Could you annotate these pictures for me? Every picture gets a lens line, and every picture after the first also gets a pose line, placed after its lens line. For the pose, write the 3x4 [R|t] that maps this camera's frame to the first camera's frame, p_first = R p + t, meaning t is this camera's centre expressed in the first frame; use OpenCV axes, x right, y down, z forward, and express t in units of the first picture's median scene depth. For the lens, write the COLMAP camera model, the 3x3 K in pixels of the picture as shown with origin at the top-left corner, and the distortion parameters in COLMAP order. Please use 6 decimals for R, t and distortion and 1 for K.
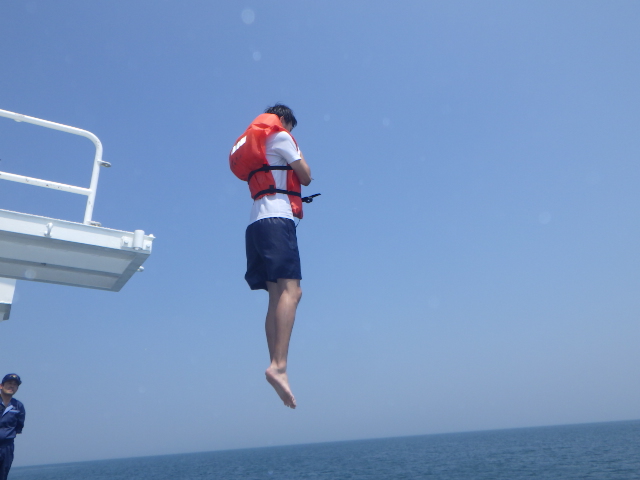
lens RADIAL K [[527.9, 0, 320.0], [0, 527.9, 240.0], [0, 0, 1]] dist [0.008870, -0.002358]
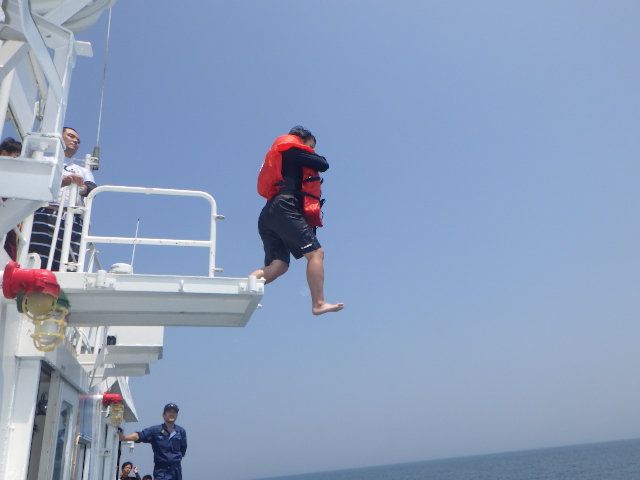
lens RADIAL K [[527.9, 0, 320.0], [0, 527.9, 240.0], [0, 0, 1]] dist [0.008870, -0.002358]
pose [[0.965201, -0.139938, -0.220917, 0.056588], [0.135970, 0.990158, -0.033146, -0.028853], [0.223381, 0.001954, 0.974729, -0.081563]]
